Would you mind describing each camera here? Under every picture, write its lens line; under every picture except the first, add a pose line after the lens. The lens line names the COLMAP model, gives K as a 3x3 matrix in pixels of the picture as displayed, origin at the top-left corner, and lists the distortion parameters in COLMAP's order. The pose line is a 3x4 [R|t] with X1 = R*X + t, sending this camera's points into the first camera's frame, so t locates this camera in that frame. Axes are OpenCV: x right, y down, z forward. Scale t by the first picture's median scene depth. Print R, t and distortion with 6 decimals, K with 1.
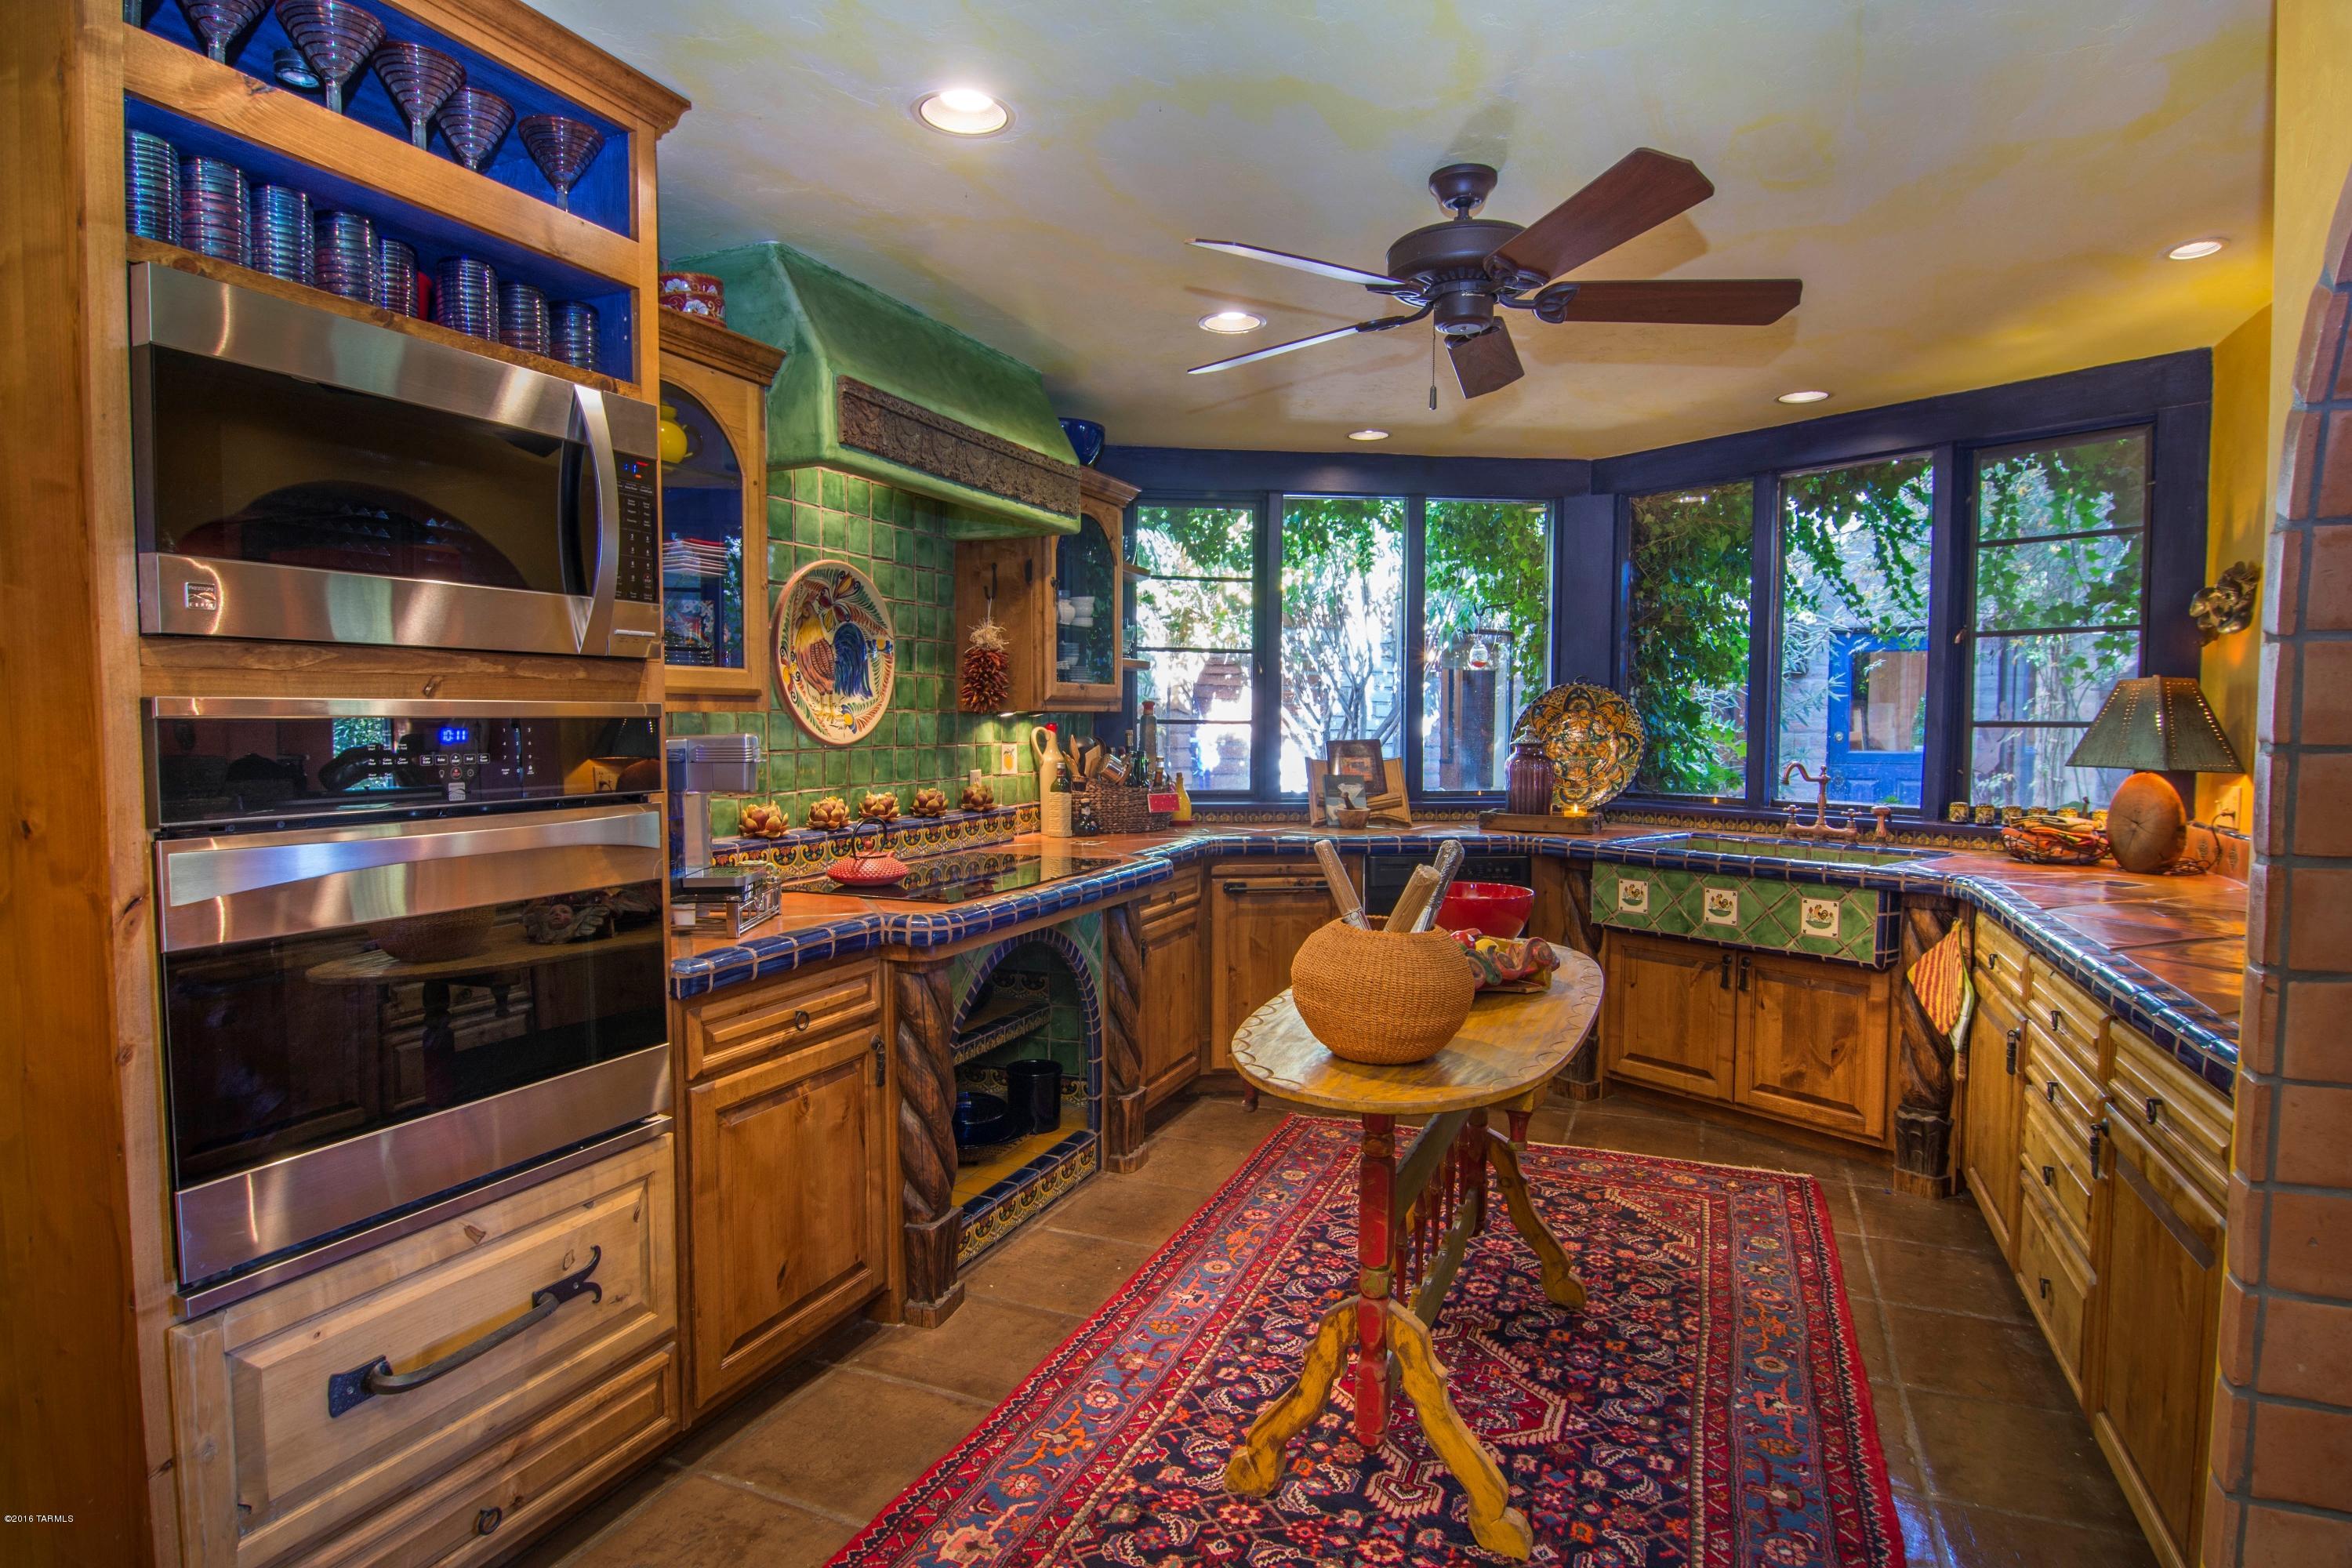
lens RADIAL K [[1234.9, 0, 1176.0], [0, 1234.9, 784.0], [0, 0, 1]] dist [0.002874, 0.000419]
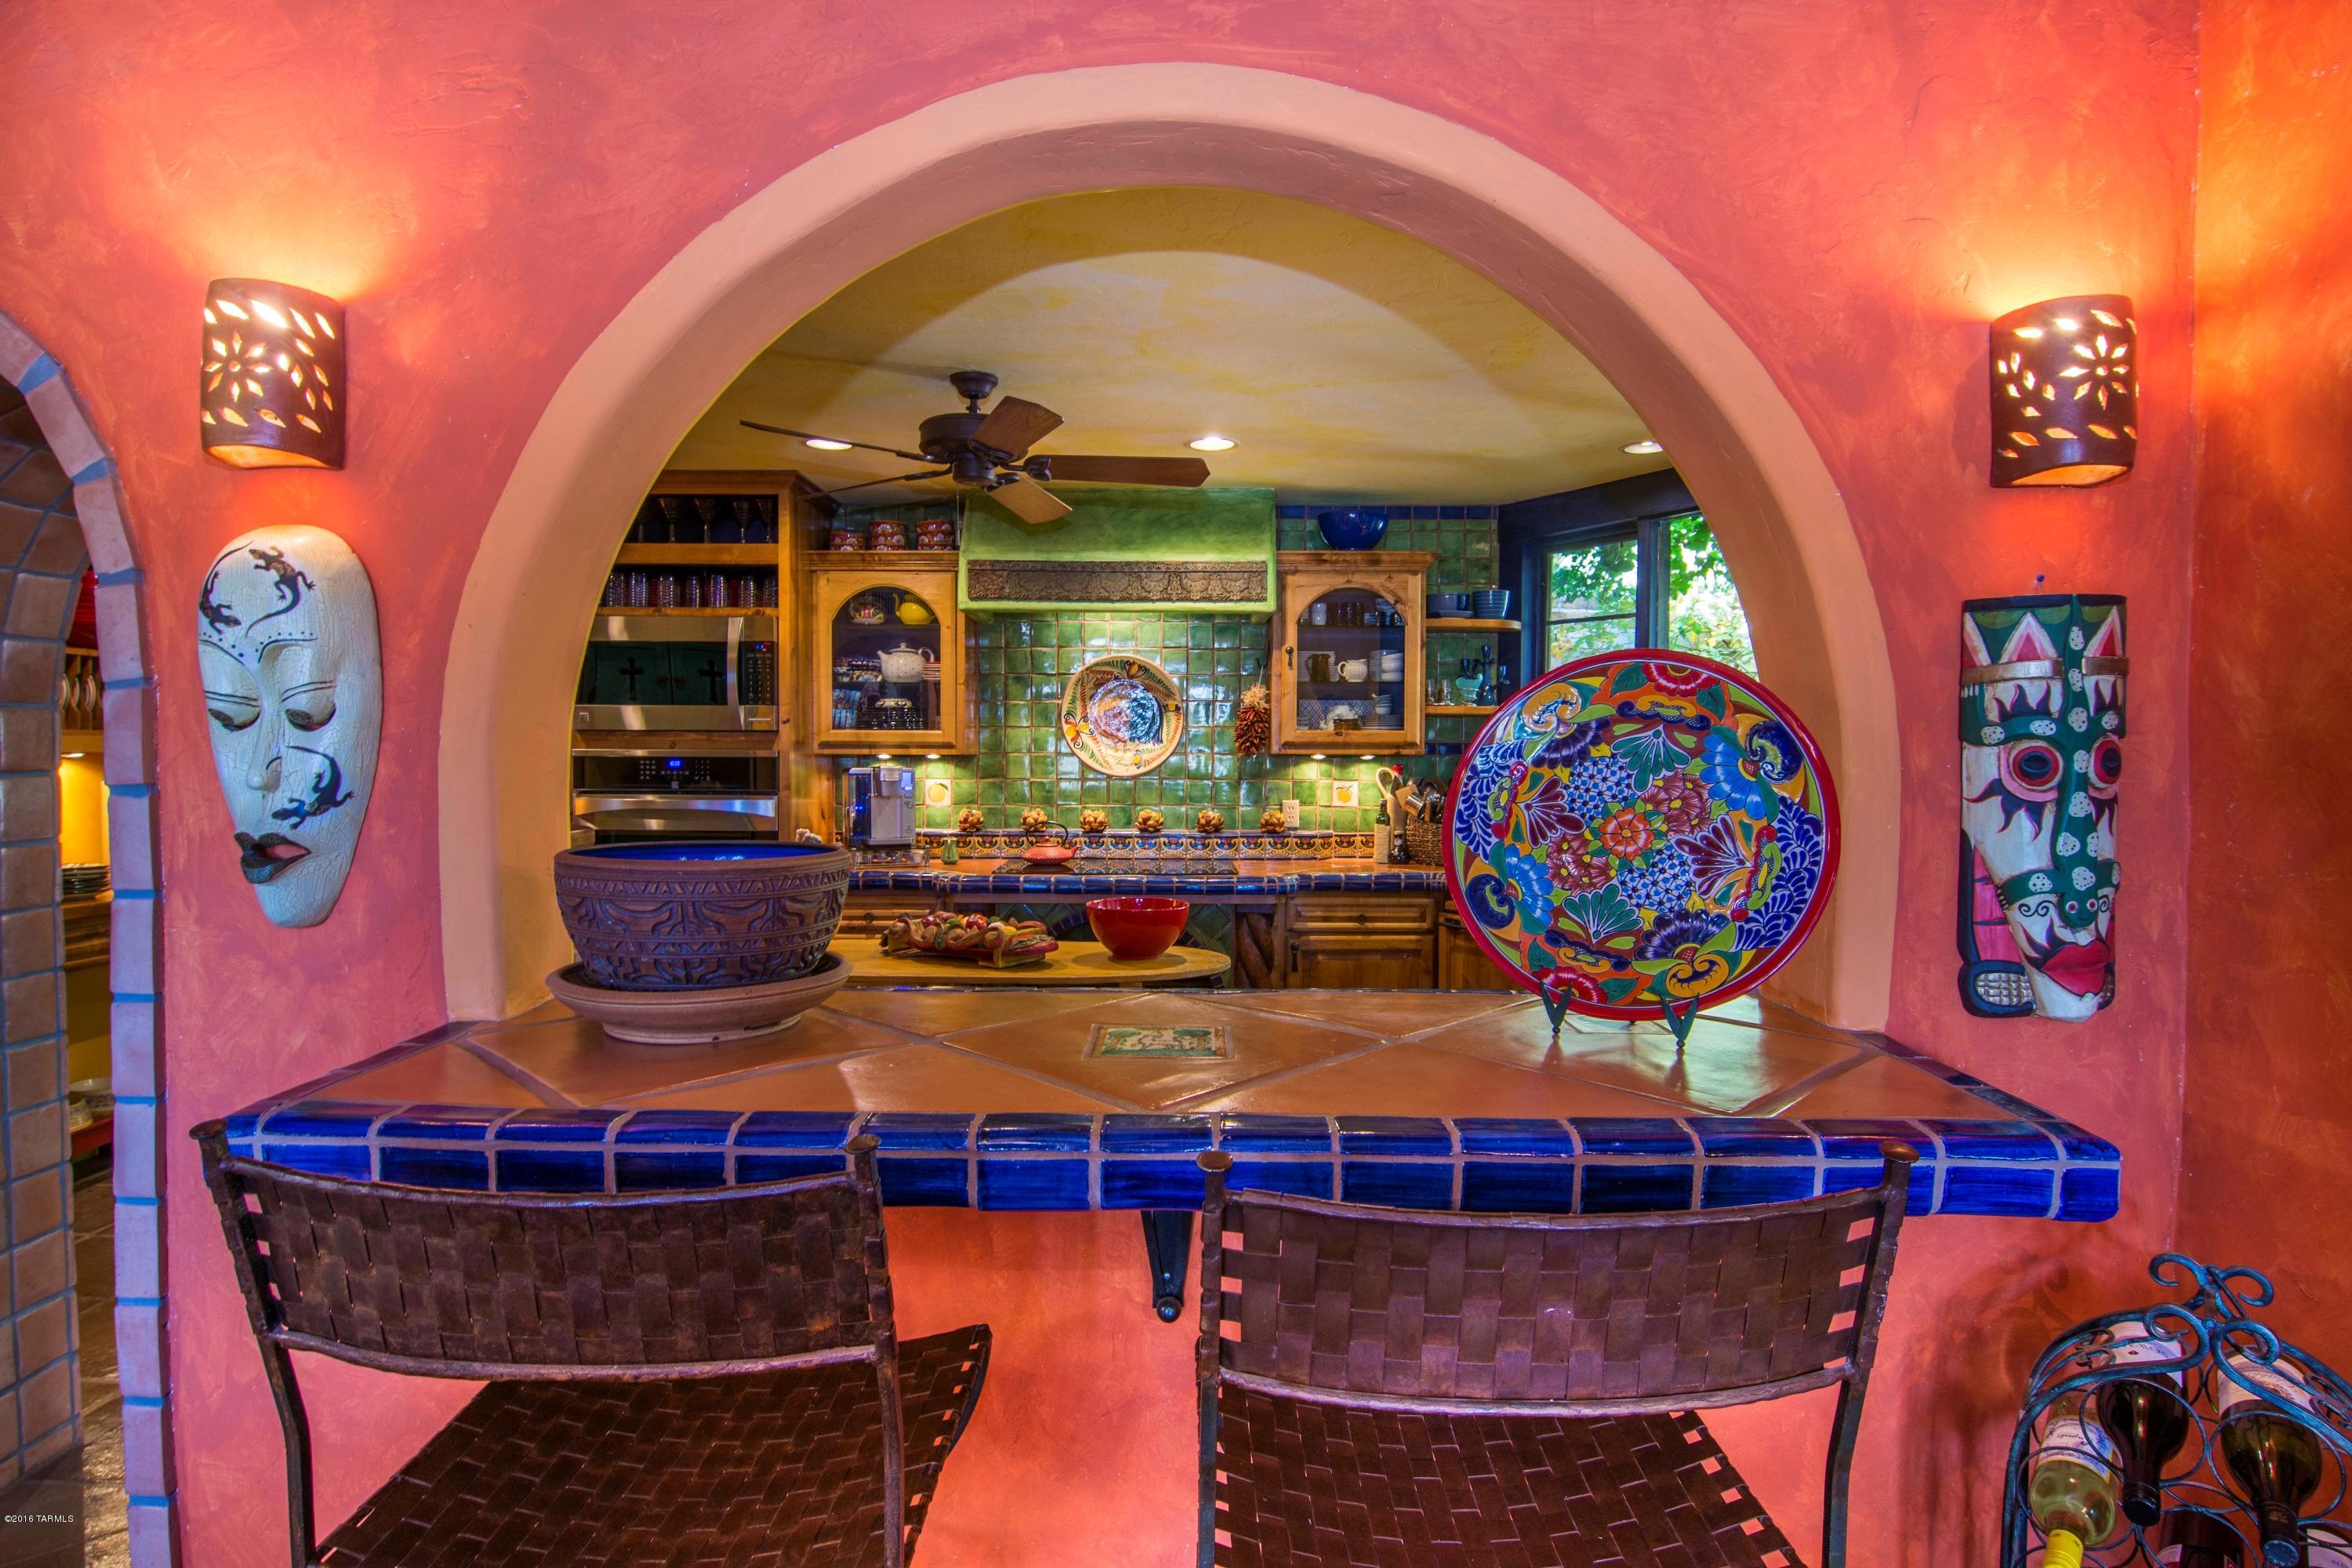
lens RADIAL K [[1214.1, 0, 1176.0], [0, 1214.1, 784.0], [0, 0, 1]] dist [-0.001352, -0.000088]
pose [[0.404346, 0.029475, -0.914131, 1.089691], [-0.055457, 0.998432, 0.007663, -0.037106], [0.912923, 0.047597, 0.405346, 0.458359]]
